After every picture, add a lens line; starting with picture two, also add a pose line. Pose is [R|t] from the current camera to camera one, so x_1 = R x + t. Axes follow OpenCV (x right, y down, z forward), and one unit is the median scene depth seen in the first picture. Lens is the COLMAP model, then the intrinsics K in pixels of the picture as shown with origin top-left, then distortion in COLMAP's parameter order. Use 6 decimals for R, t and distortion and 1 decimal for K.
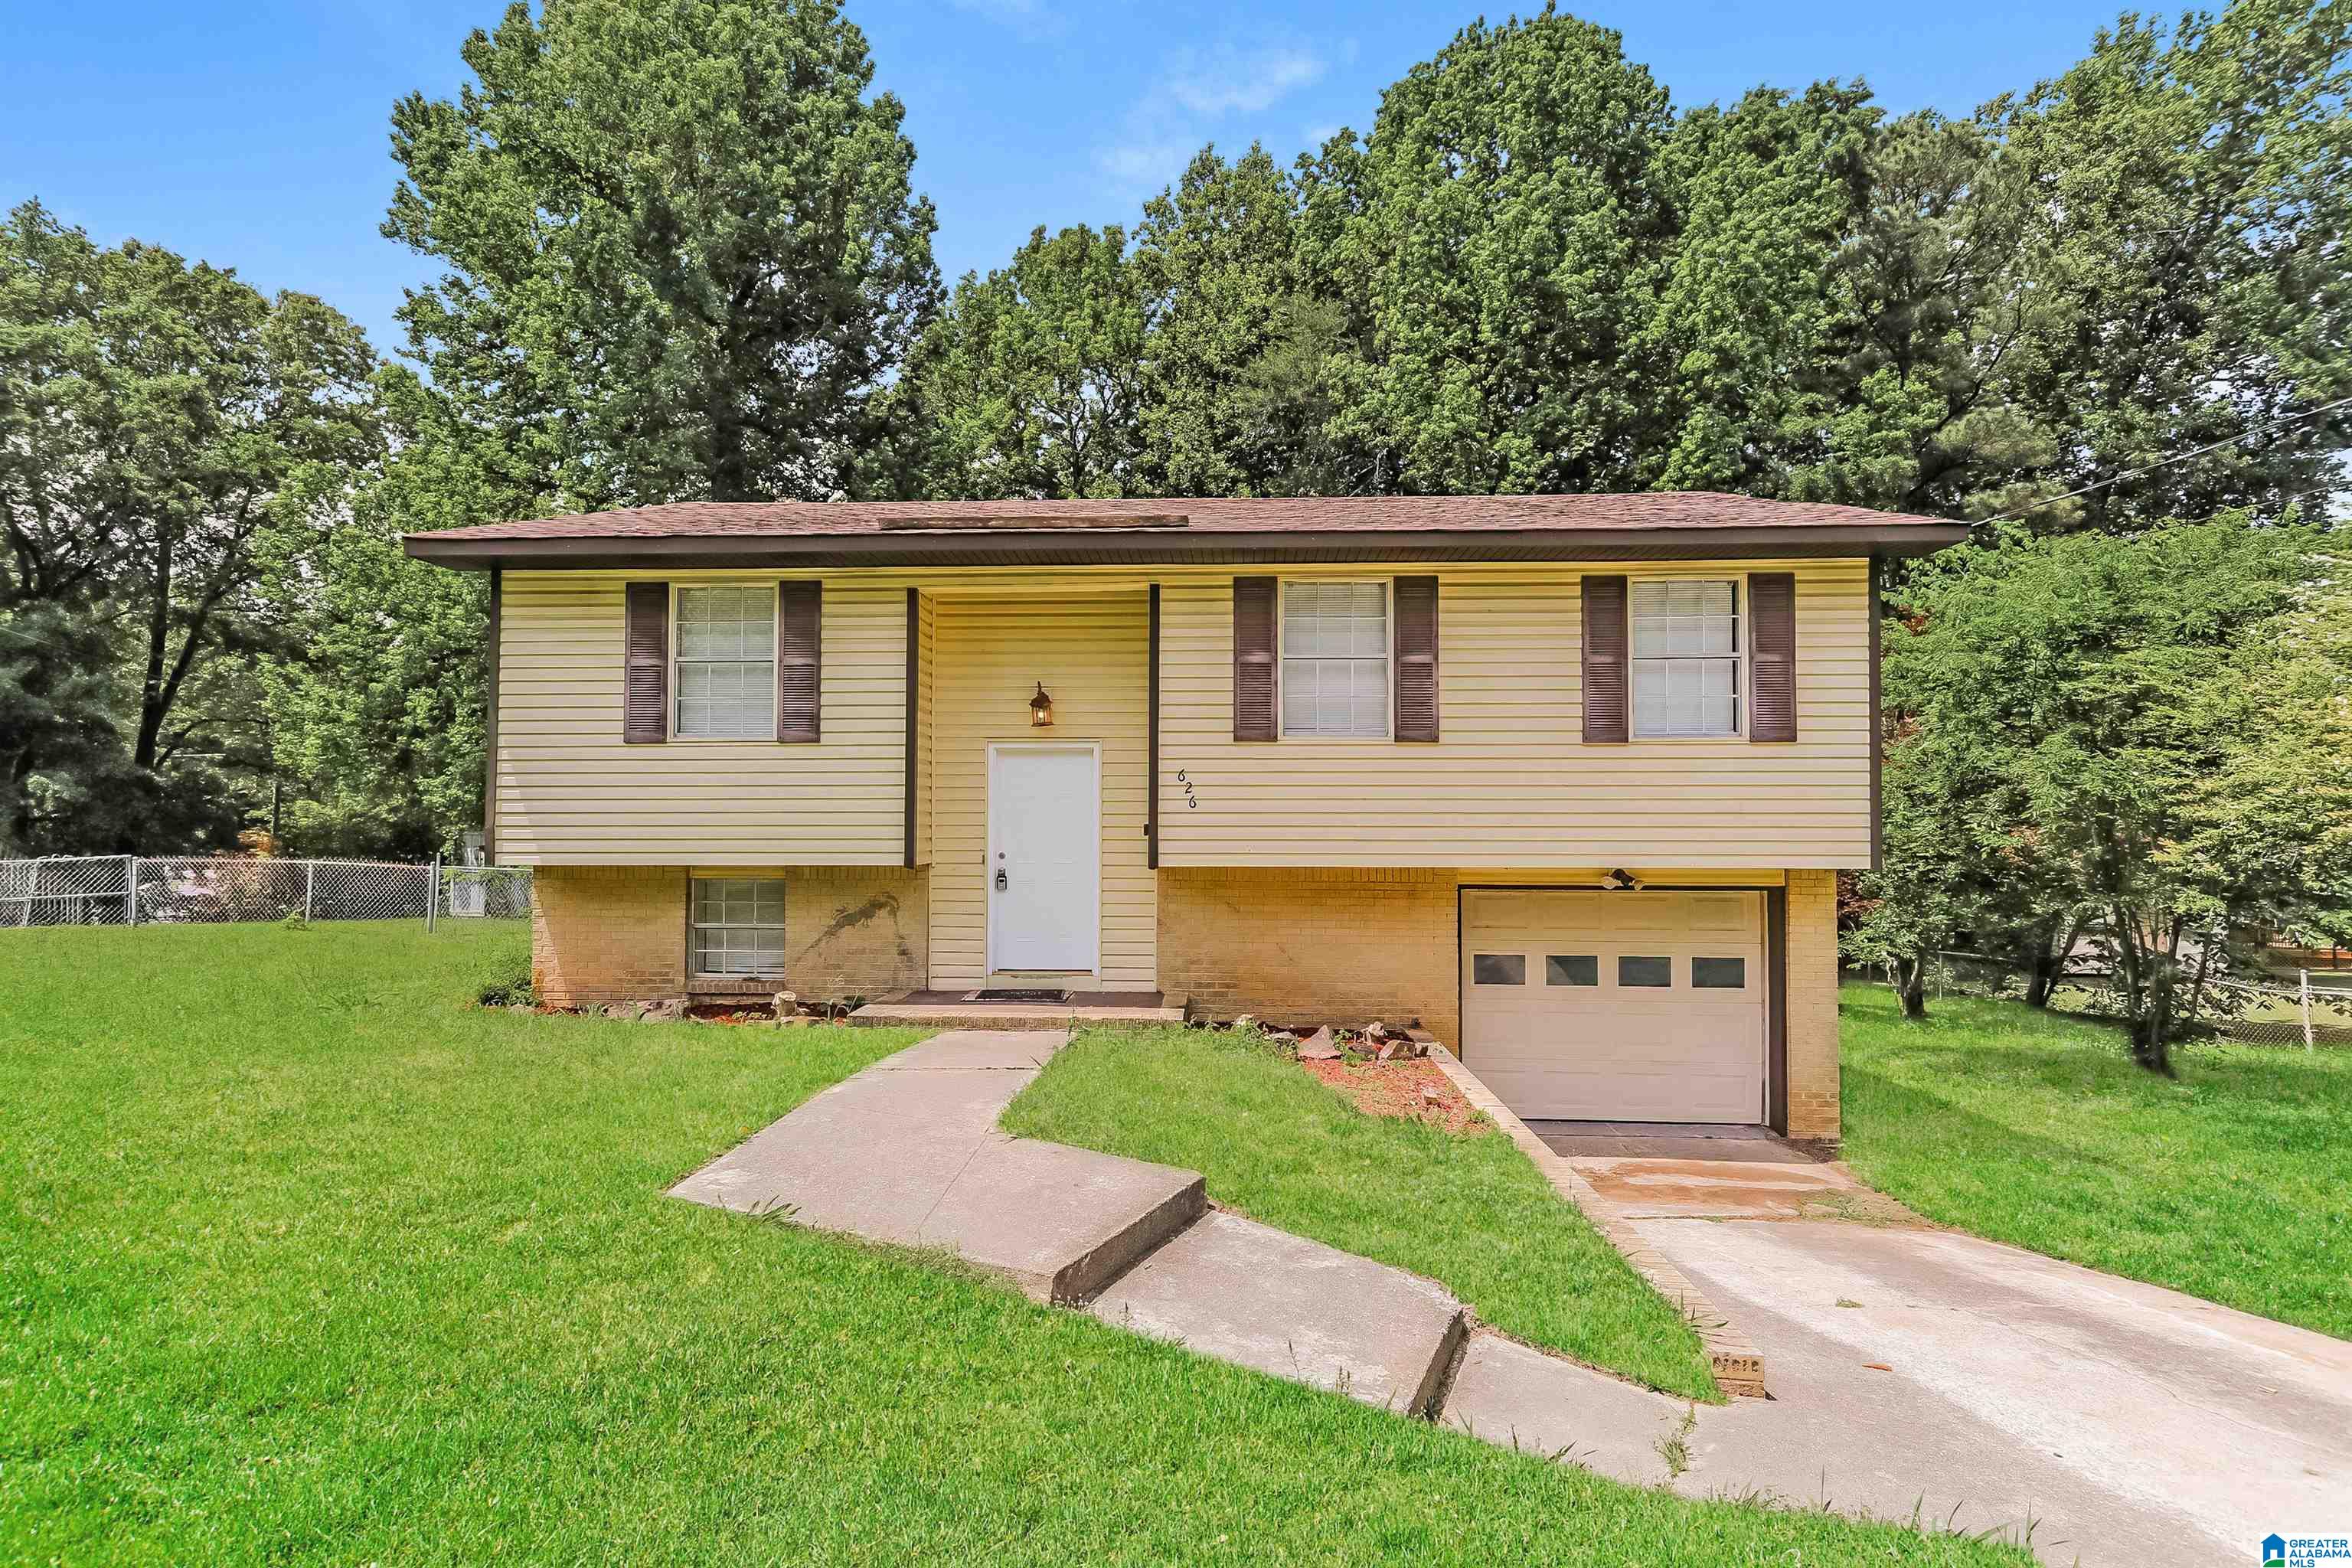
lens RADIAL K [[1125.8, 0, 1168.1], [0, 1125.8, 777.0], [0, 0, 1]] dist [0.006957, 0.000873]
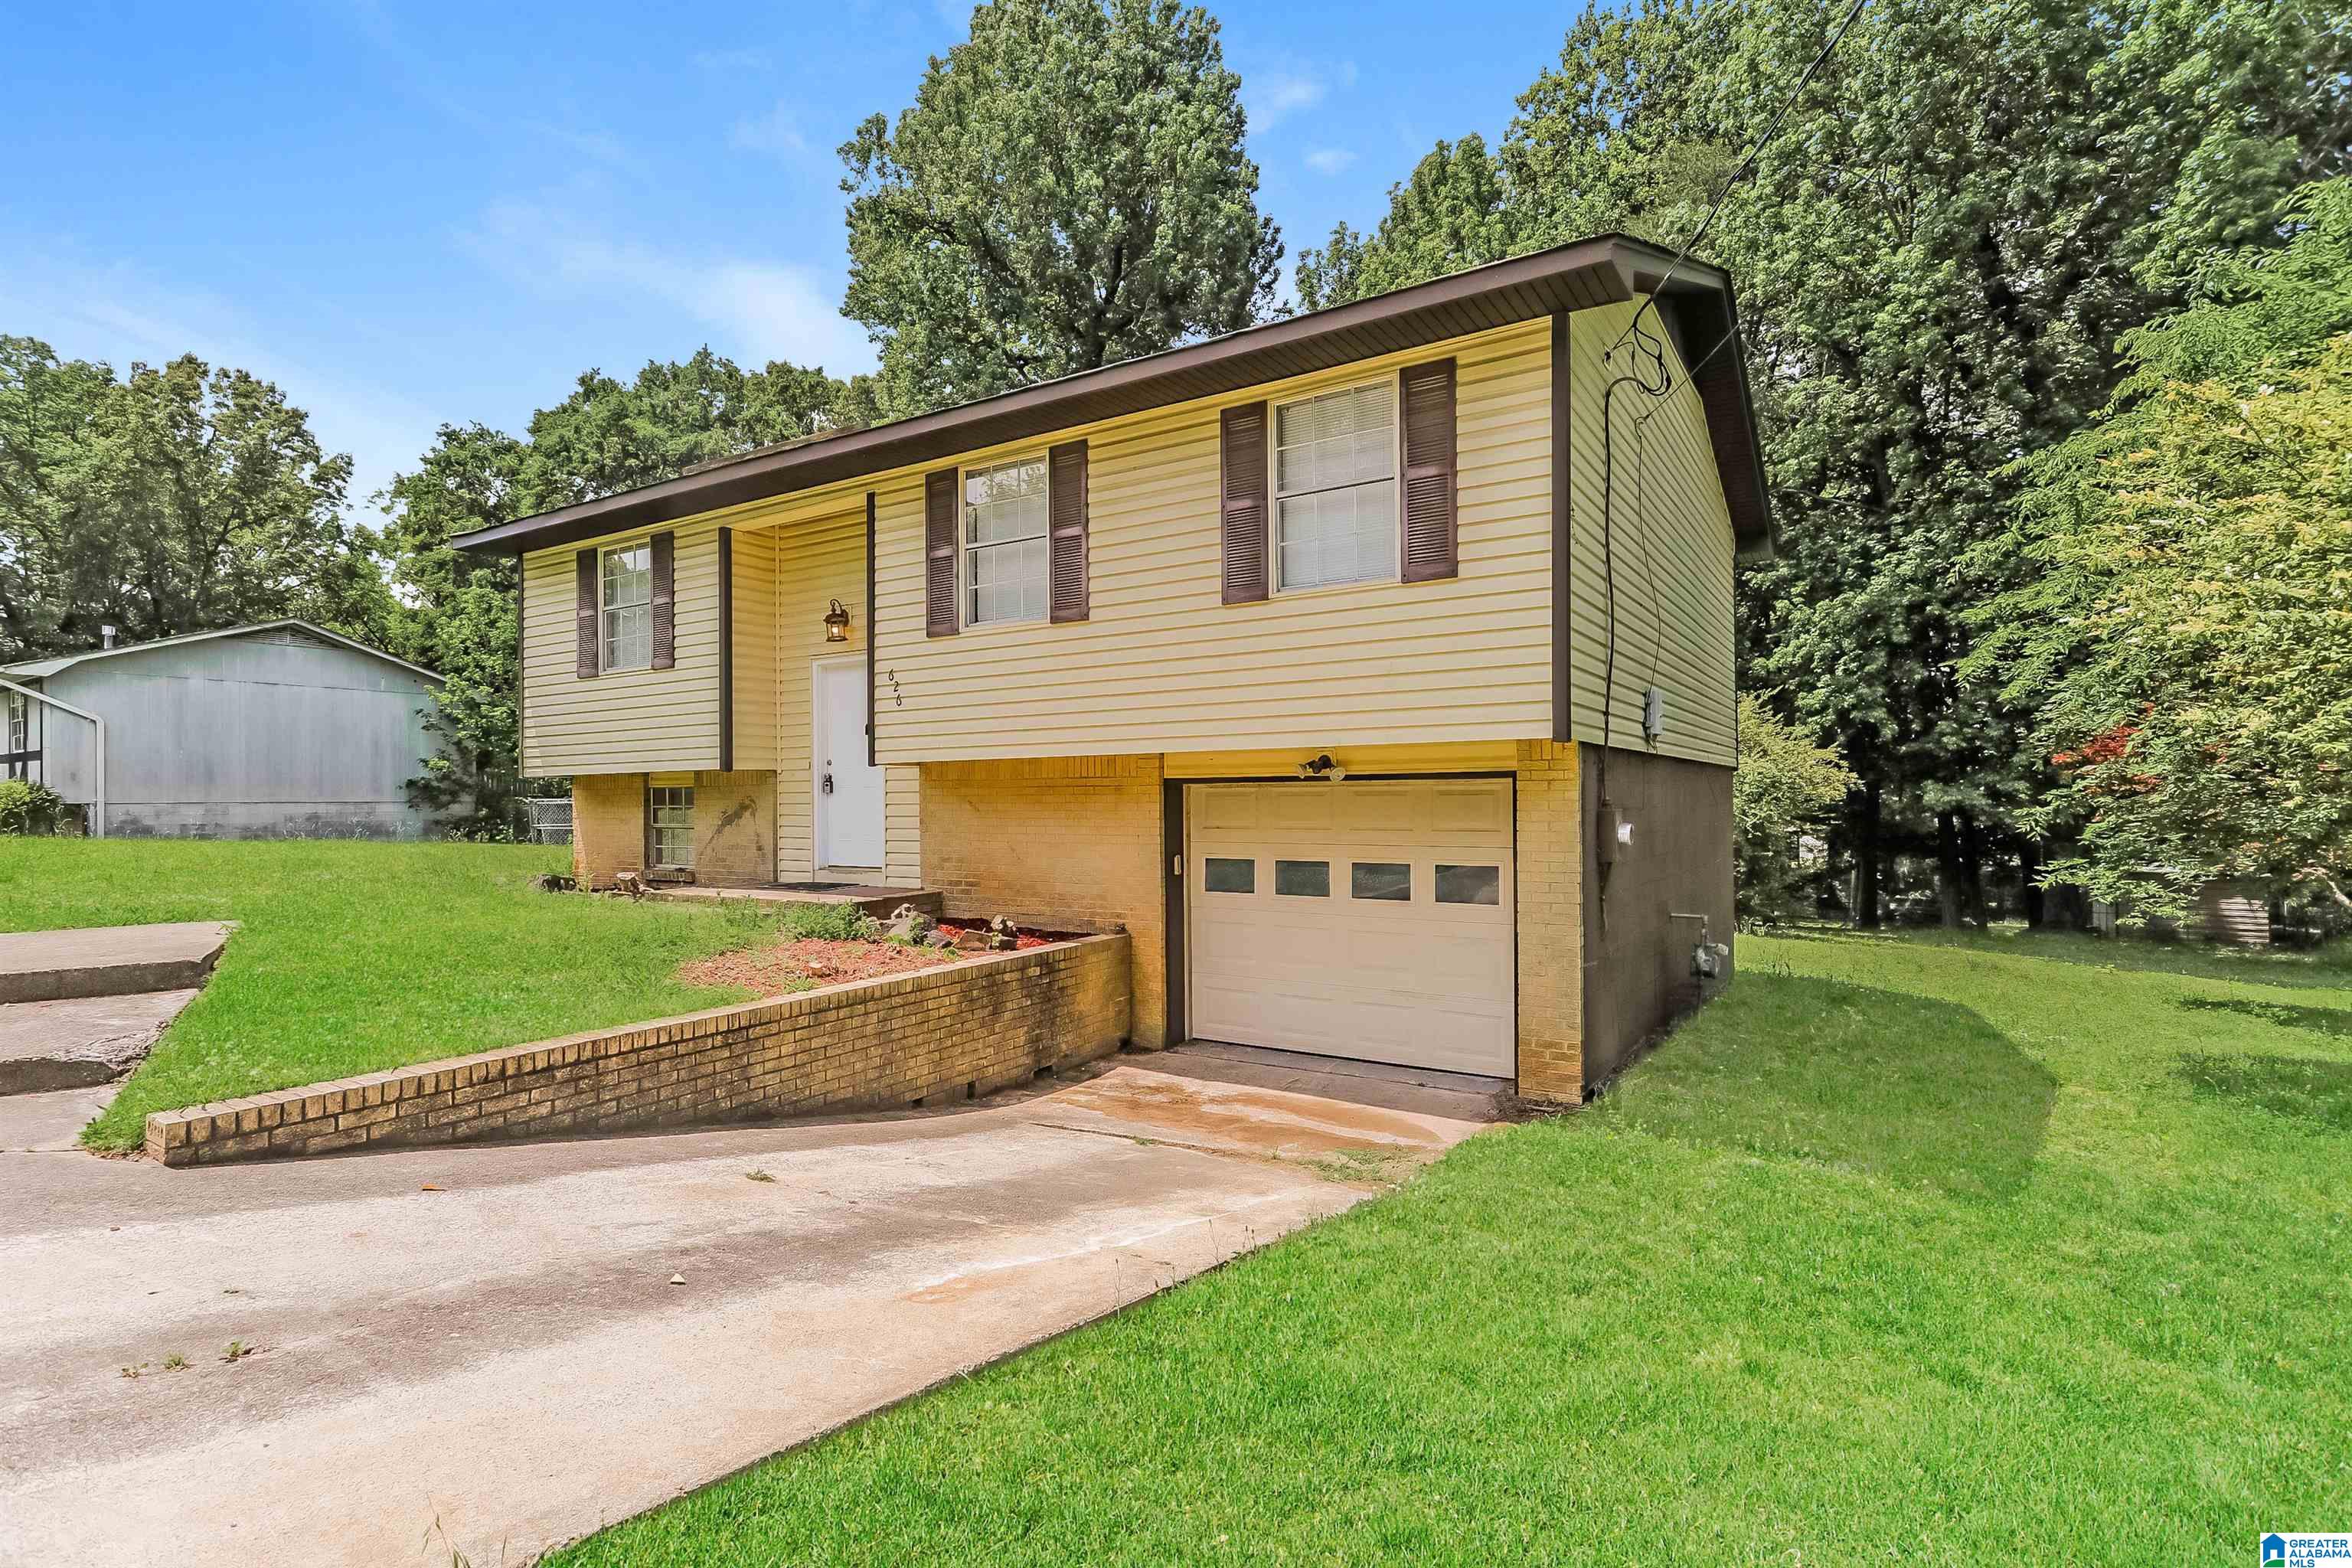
lens RADIAL K [[1125.8, 0, 1168.1], [0, 1125.8, 777.0], [0, 0, 1]] dist [0.006957, 0.000873]
pose [[0.869871, -0.020127, -0.492869, 0.734879], [0.031707, 0.999382, 0.015150, 0.084090], [0.492260, -0.028806, 0.869971, 0.223388]]
